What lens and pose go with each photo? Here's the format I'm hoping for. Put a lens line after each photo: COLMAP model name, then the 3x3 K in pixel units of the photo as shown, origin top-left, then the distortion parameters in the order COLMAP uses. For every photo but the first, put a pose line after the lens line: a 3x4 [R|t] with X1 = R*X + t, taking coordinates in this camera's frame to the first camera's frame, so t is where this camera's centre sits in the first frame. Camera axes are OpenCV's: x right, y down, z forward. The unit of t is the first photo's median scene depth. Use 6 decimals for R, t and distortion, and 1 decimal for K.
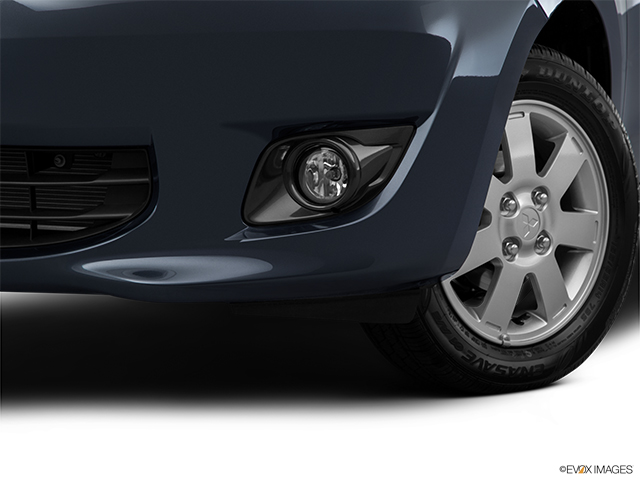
lens RADIAL K [[1916.4, 0, 318.0], [0, 1916.4, 239.6], [0, 0, 1]] dist [0.543220, 0.000000]
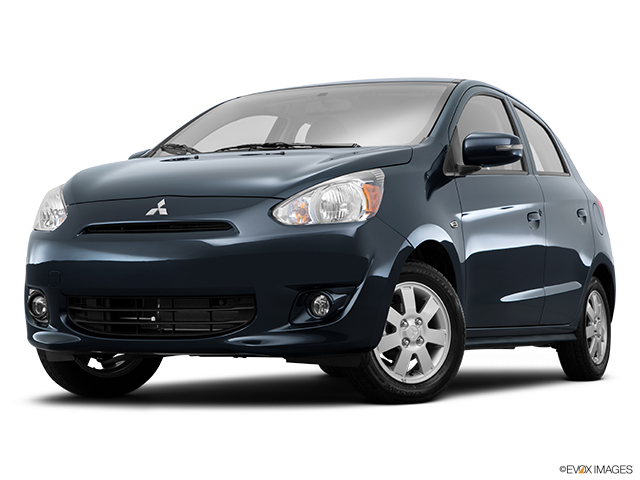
lens RADIAL K [[1436.7, 0, 318.7], [0, 1436.7, 240.0], [0, 0, 1]] dist [0.302581, 0.000000]
pose [[0.996700, -0.011756, -0.080320, 0.155748], [-0.000684, 0.988207, -0.153119, 0.174720], [0.081173, 0.152669, 0.984938, -0.919824]]
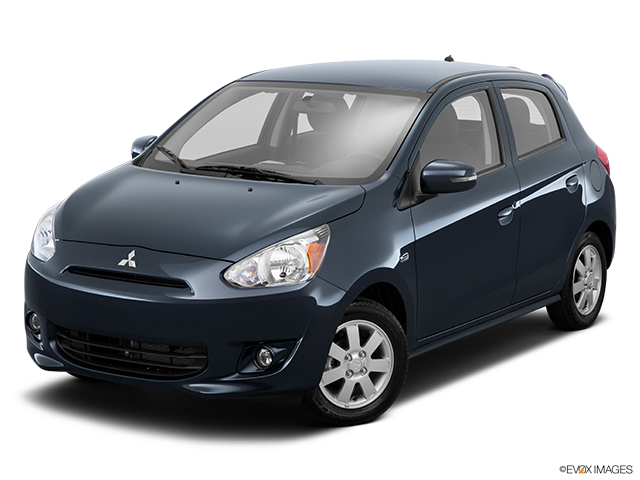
lens RADIAL K [[1544.8, 0, 323.1], [0, 1544.8, 253.0], [0, 0, 1]] dist [0.405185, 0.000000]
pose [[0.984291, 0.031356, -0.173748, 0.498520], [-0.022604, 0.998385, 0.052122, -0.318450], [0.175102, -0.047376, 0.983410, -1.323228]]
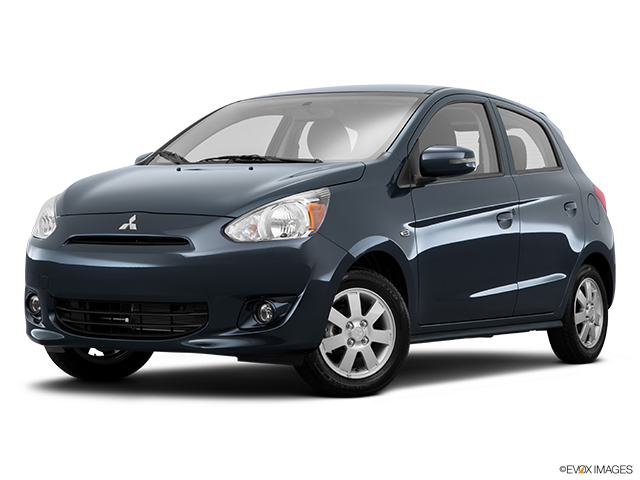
lens RADIAL K [[1543.5, 0, 318.3], [0, 1543.5, 240.2], [0, 0, 1]] dist [0.328275, 0.000000]
pose [[0.983988, -0.001360, -0.178229, 0.500989], [-0.017560, 0.994366, -0.104536, 0.101773], [0.177367, 0.105991, 0.978421, -1.309192]]
